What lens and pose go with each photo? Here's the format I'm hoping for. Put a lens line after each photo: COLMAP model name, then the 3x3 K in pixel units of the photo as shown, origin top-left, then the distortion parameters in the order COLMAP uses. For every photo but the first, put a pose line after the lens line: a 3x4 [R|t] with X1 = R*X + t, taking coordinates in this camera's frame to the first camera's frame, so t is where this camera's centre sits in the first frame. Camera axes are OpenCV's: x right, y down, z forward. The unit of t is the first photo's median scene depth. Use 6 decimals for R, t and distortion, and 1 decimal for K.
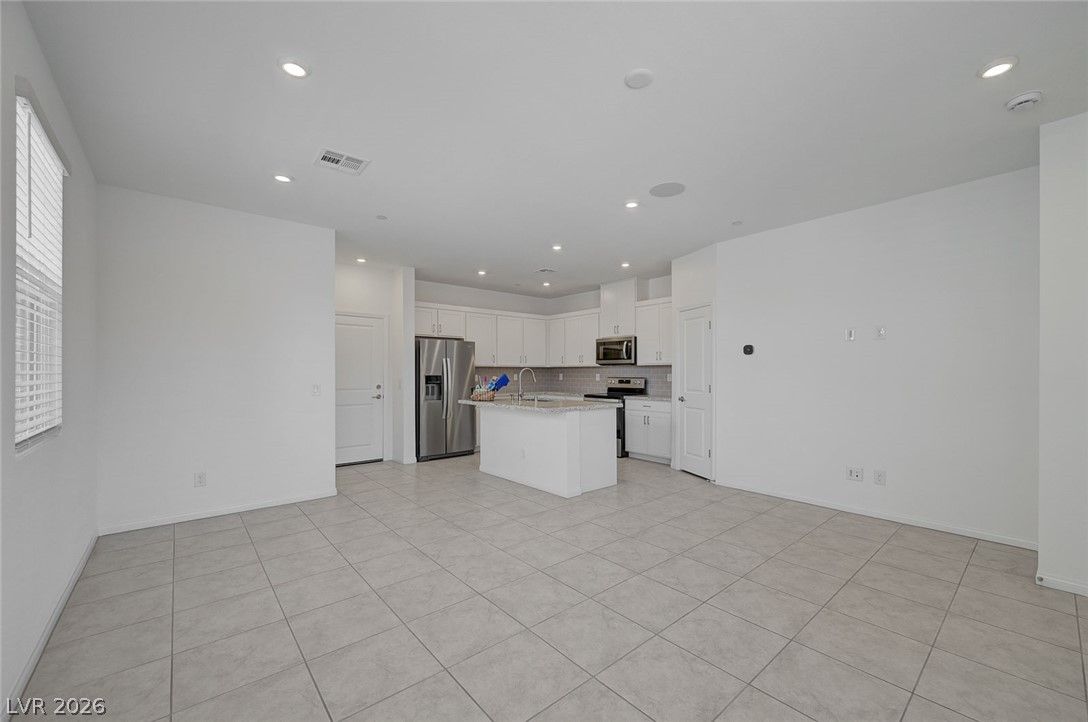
lens RADIAL K [[432.5, 0, 548.0], [0, 432.5, 370.6], [0, 0, 1]] dist [0.001087, 0.000212]
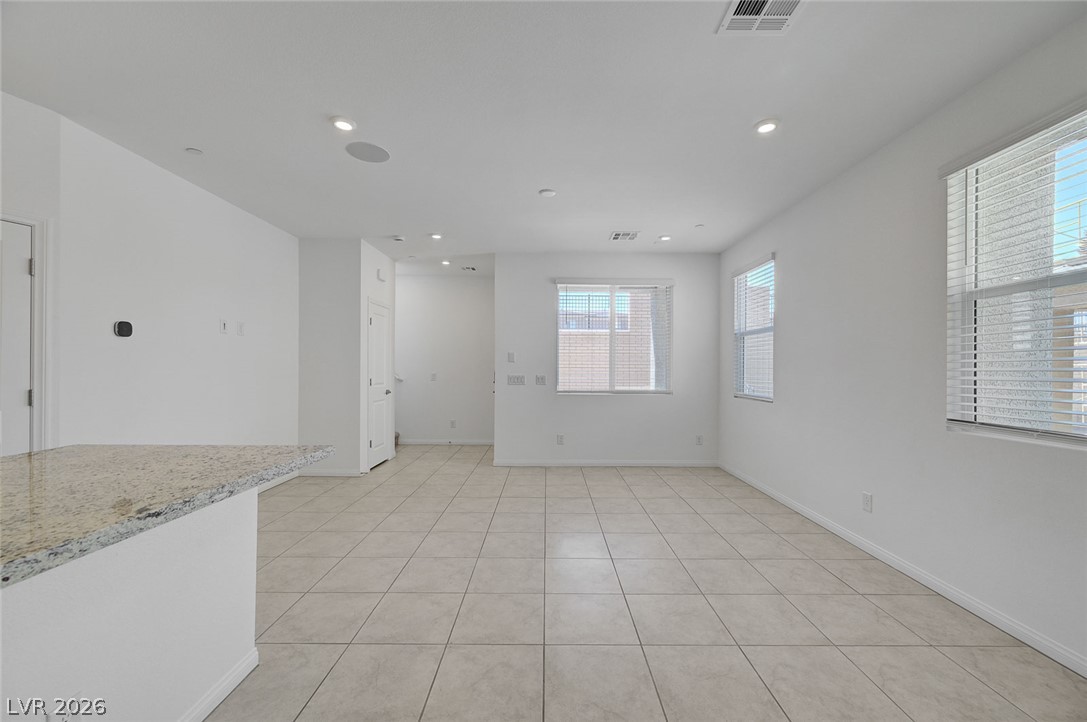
lens RADIAL K [[432.1, 0, 547.5], [0, 432.1, 370.6], [0, 0, 1]] dist [0.001087, 0.000212]
pose [[-0.760477, -0.005982, 0.649337, -0.635451], [-0.007159, 0.999974, 0.000828, 0.010973], [-0.649326, -0.004020, -0.760500, 1.634039]]
